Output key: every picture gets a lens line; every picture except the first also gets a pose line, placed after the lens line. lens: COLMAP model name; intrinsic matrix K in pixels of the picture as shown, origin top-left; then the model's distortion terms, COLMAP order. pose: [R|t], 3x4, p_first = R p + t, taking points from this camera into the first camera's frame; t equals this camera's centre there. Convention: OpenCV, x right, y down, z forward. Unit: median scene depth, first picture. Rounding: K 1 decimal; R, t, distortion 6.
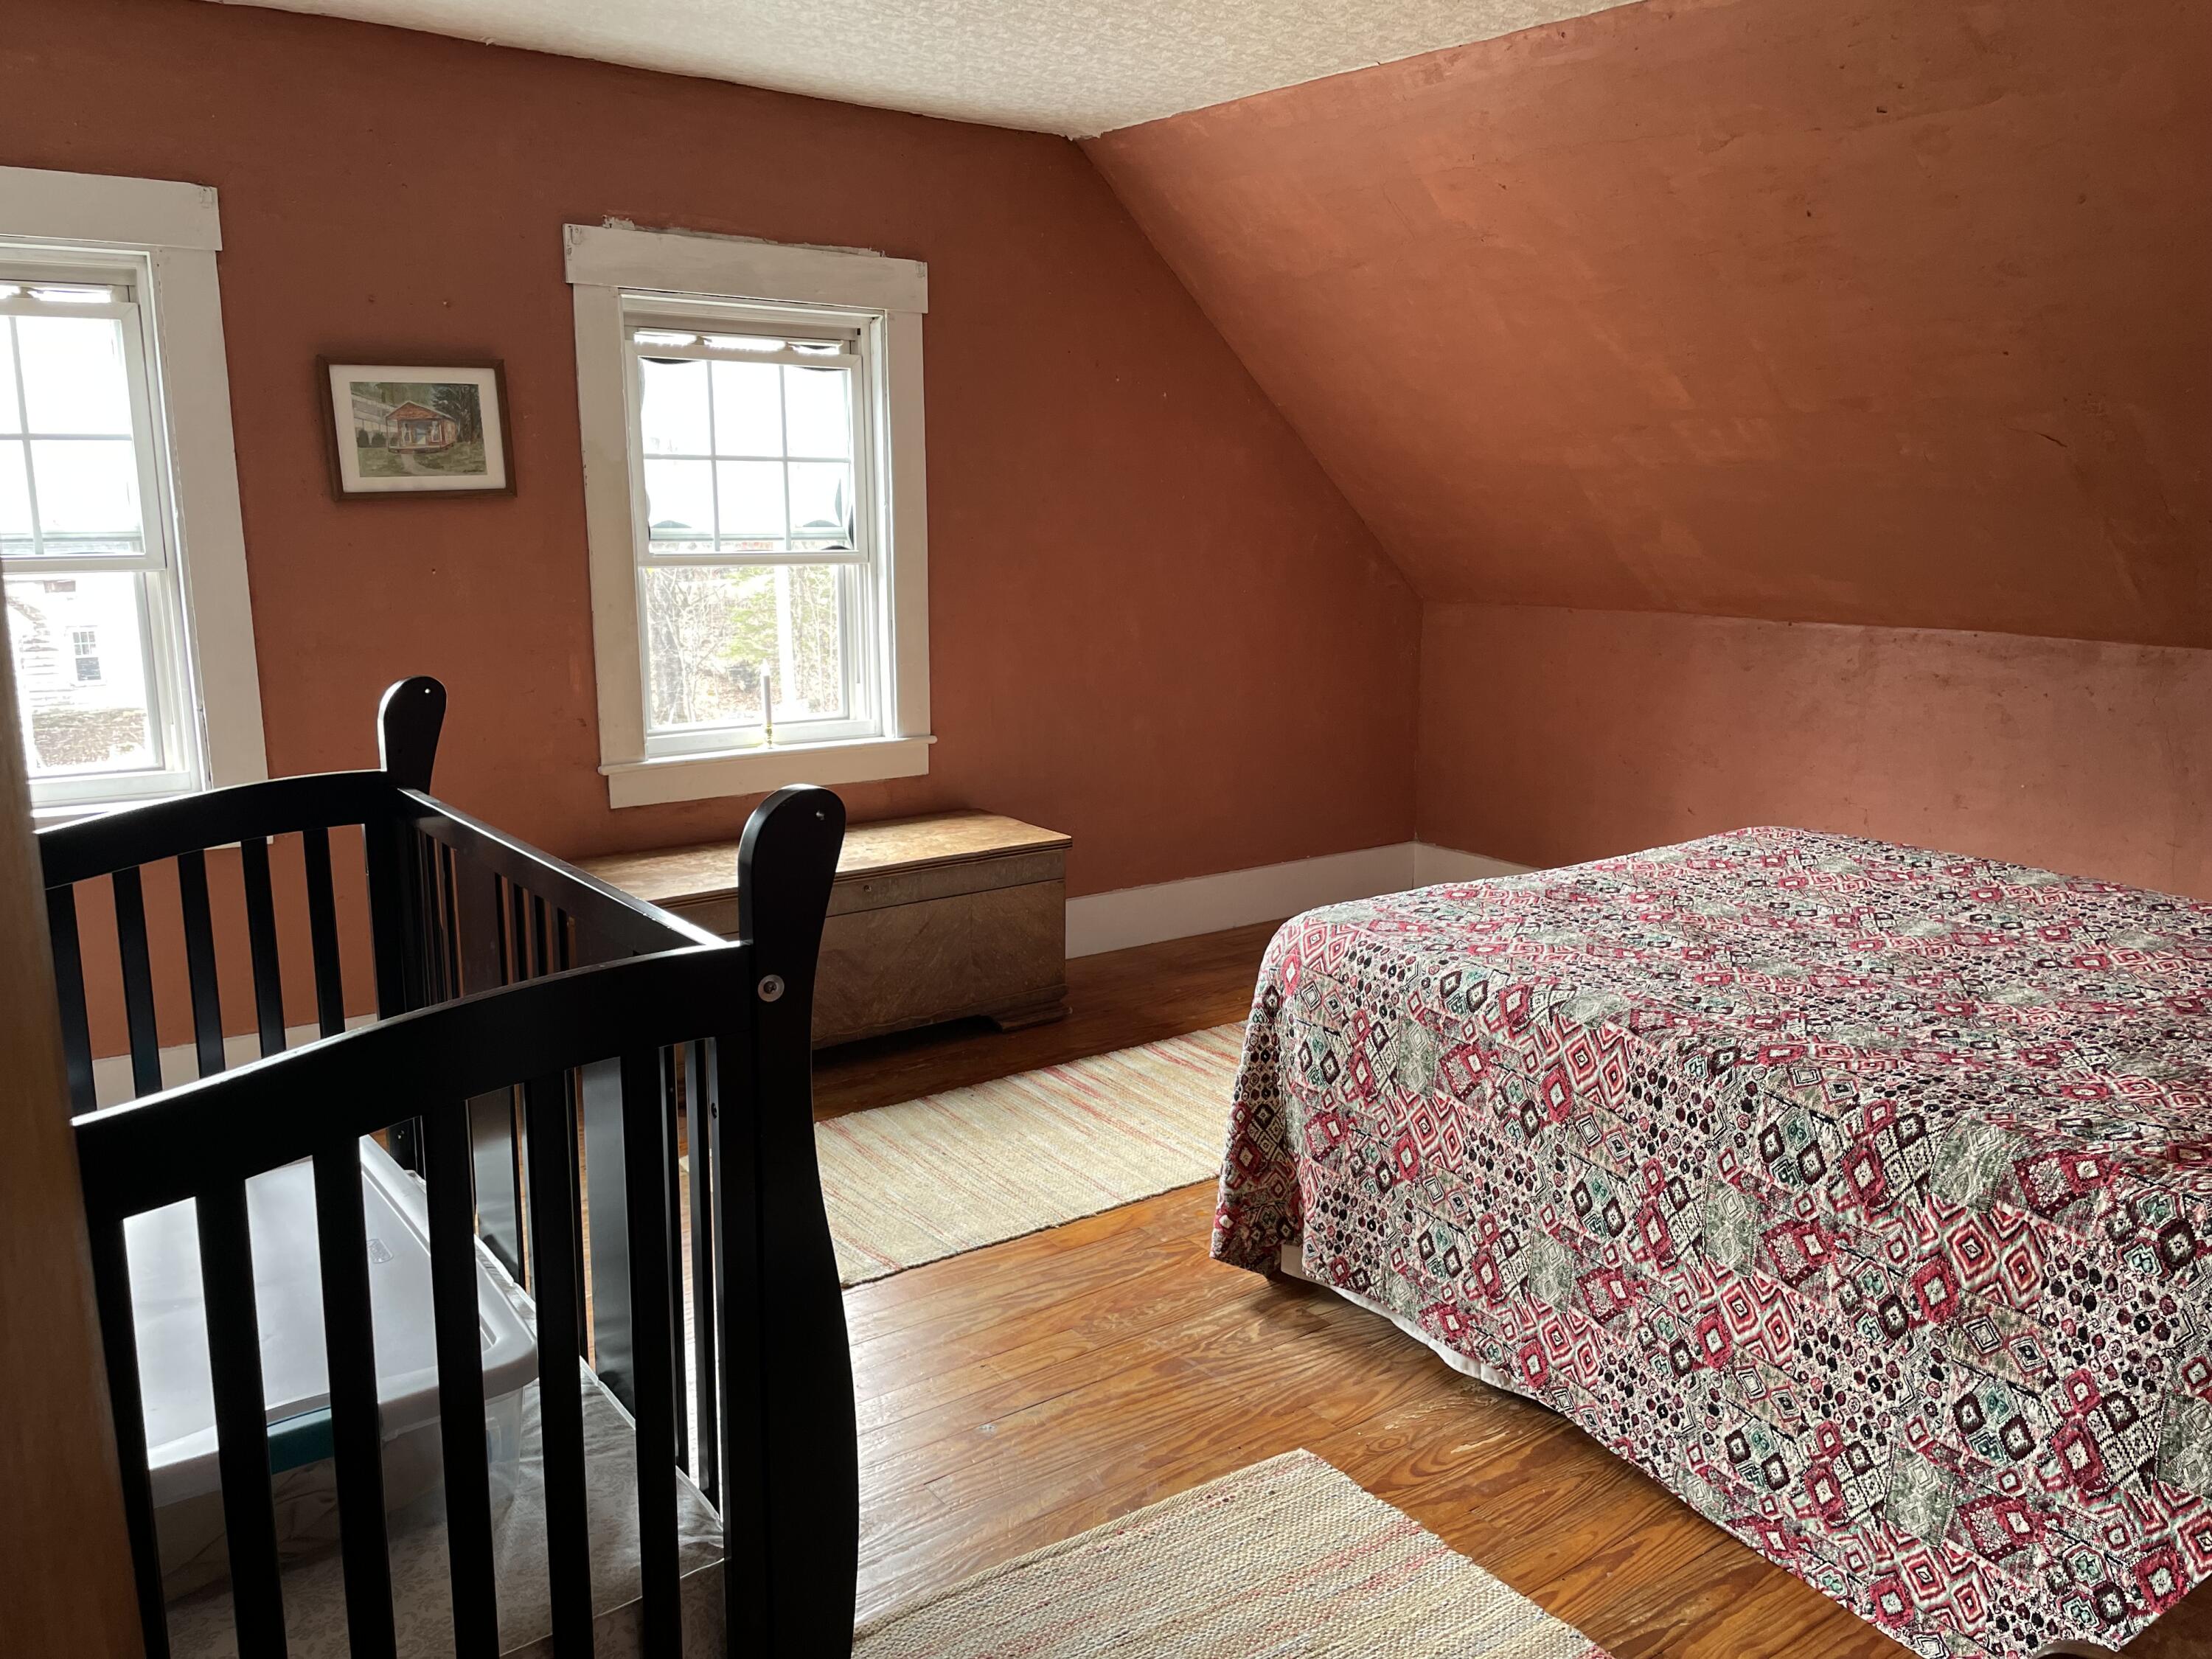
lens RADIAL K [[1665.1, 0, 1123.6], [0, 1665.1, 825.0], [0, 0, 1]] dist [0.100091, -0.116237]
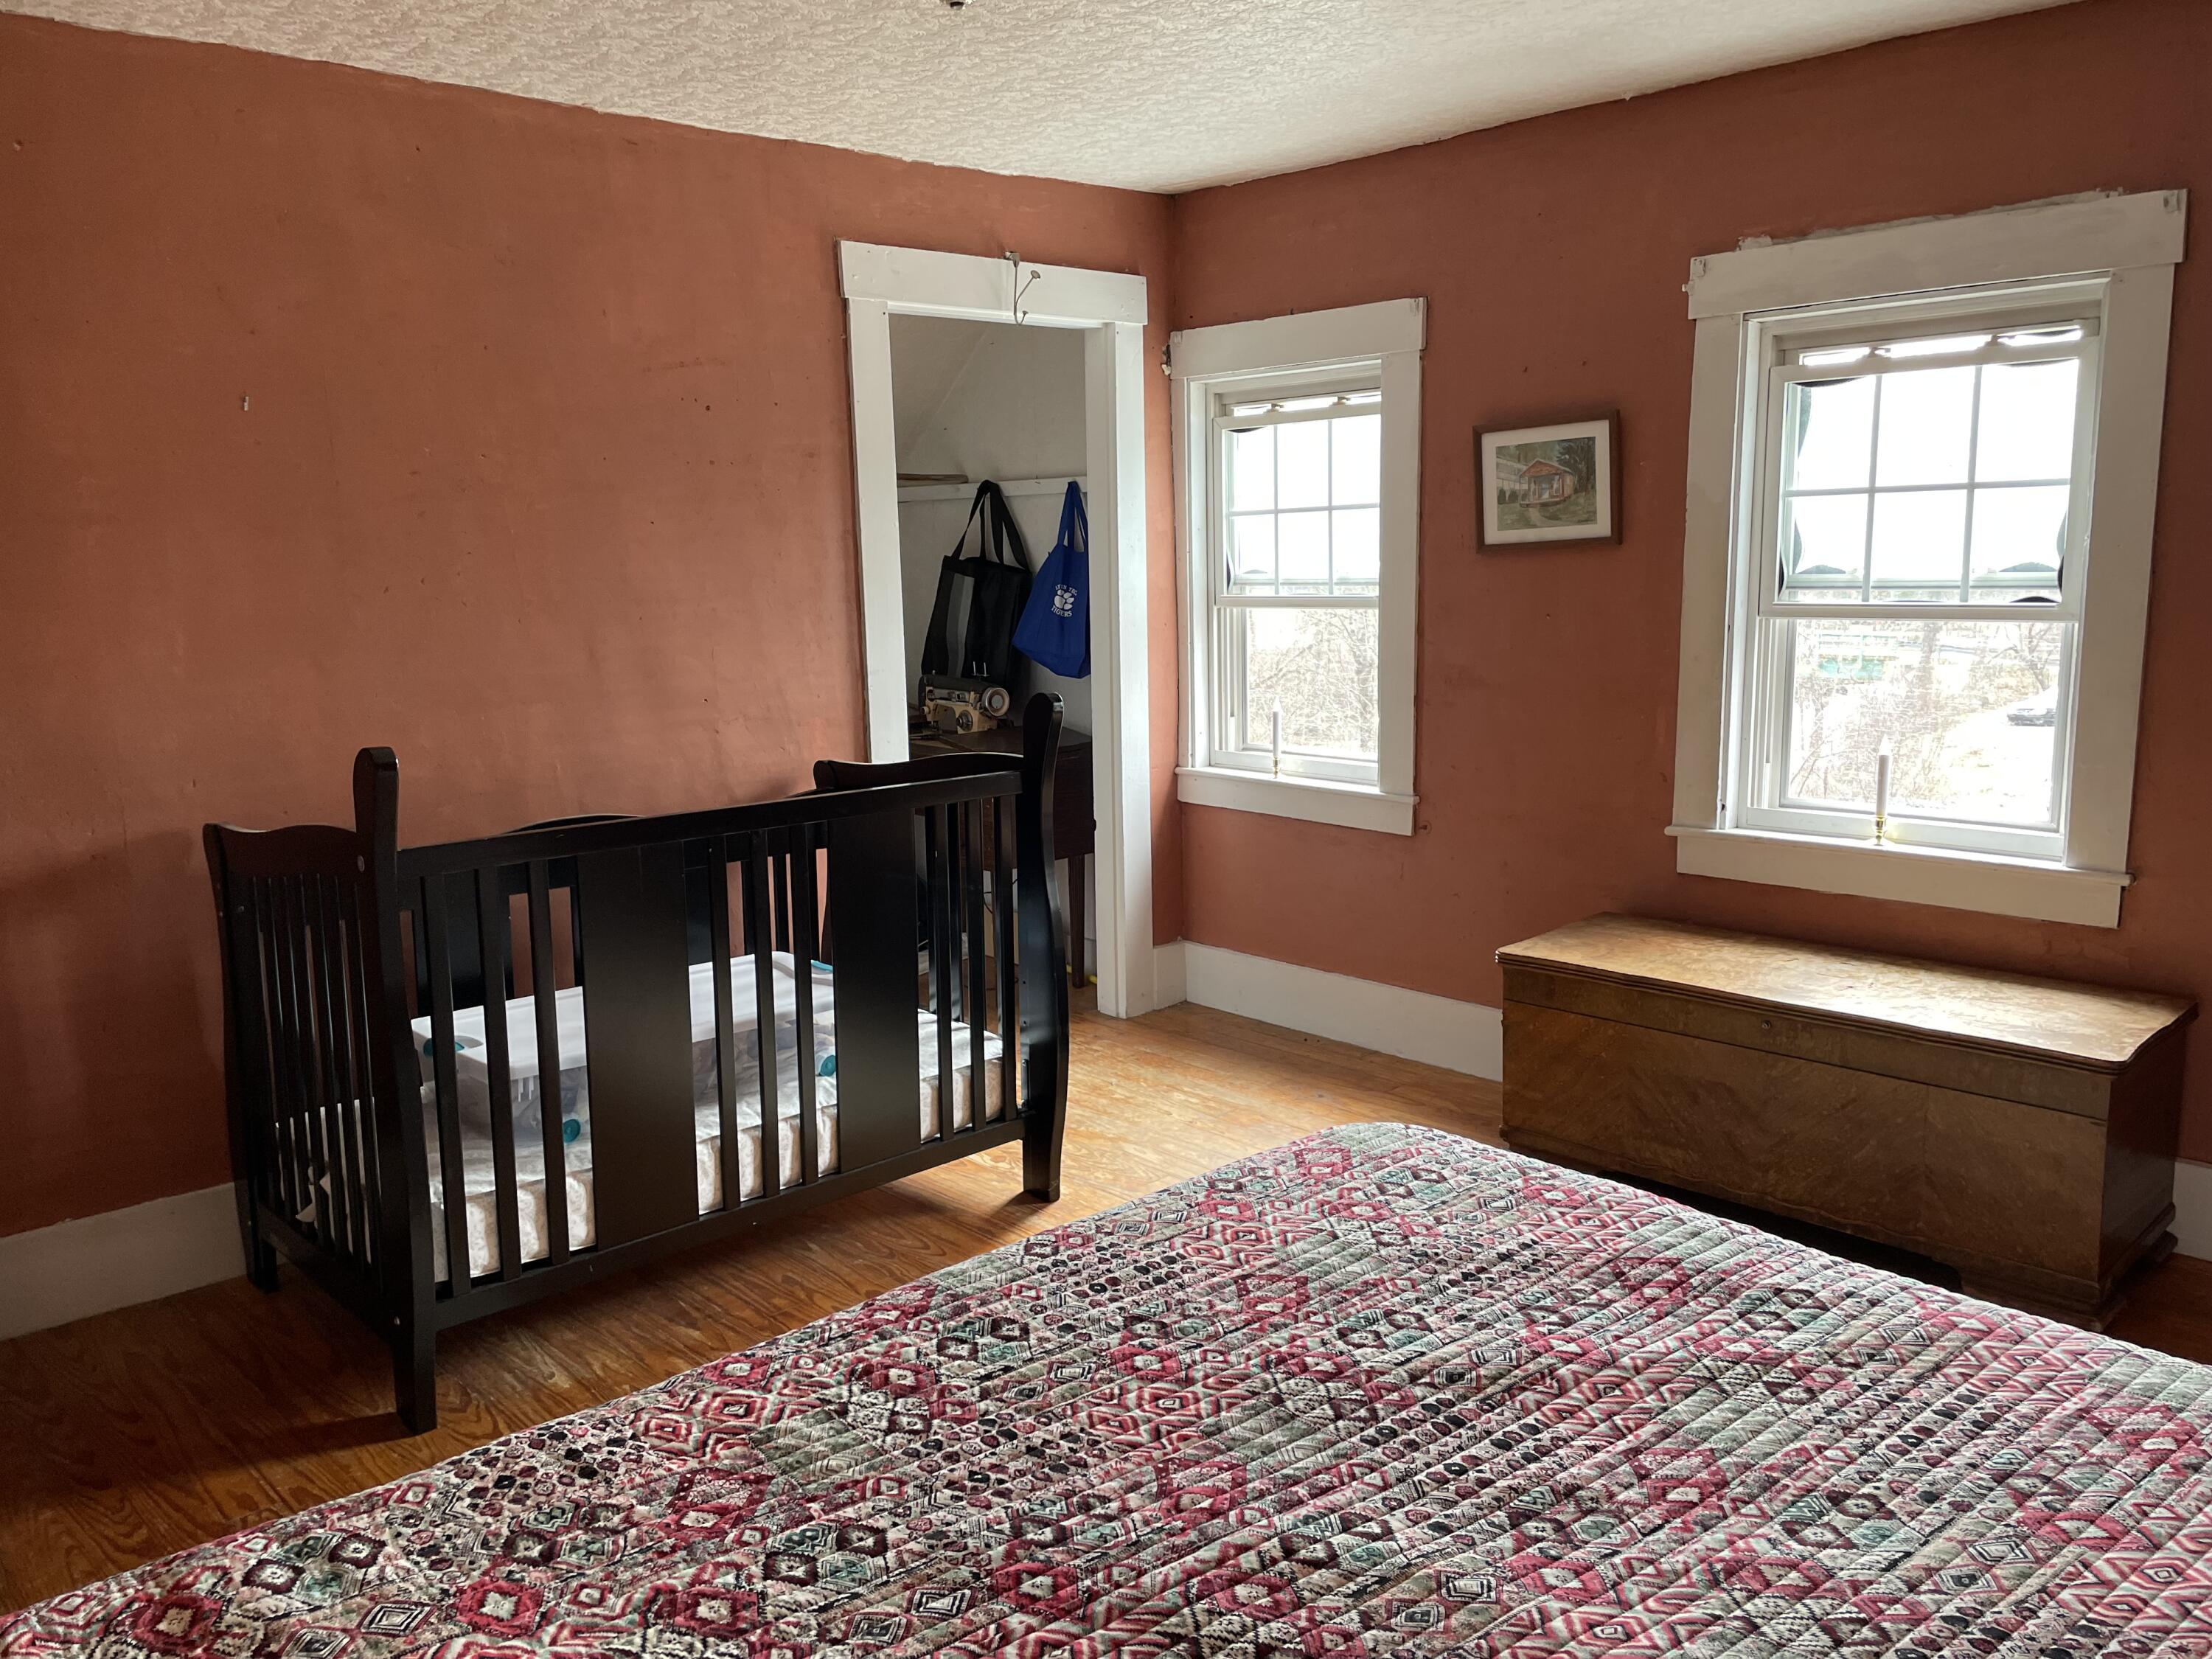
lens RADIAL K [[1665.1, 0, 1123.6], [0, 1665.1, 825.0], [0, 0, 1]] dist [0.100091, -0.116237]
pose [[0.151374, 0.159726, -0.975486, 0.602032], [-0.169097, 0.976496, 0.133651, -0.117011], [0.973906, 0.144721, 0.174825, 0.569981]]
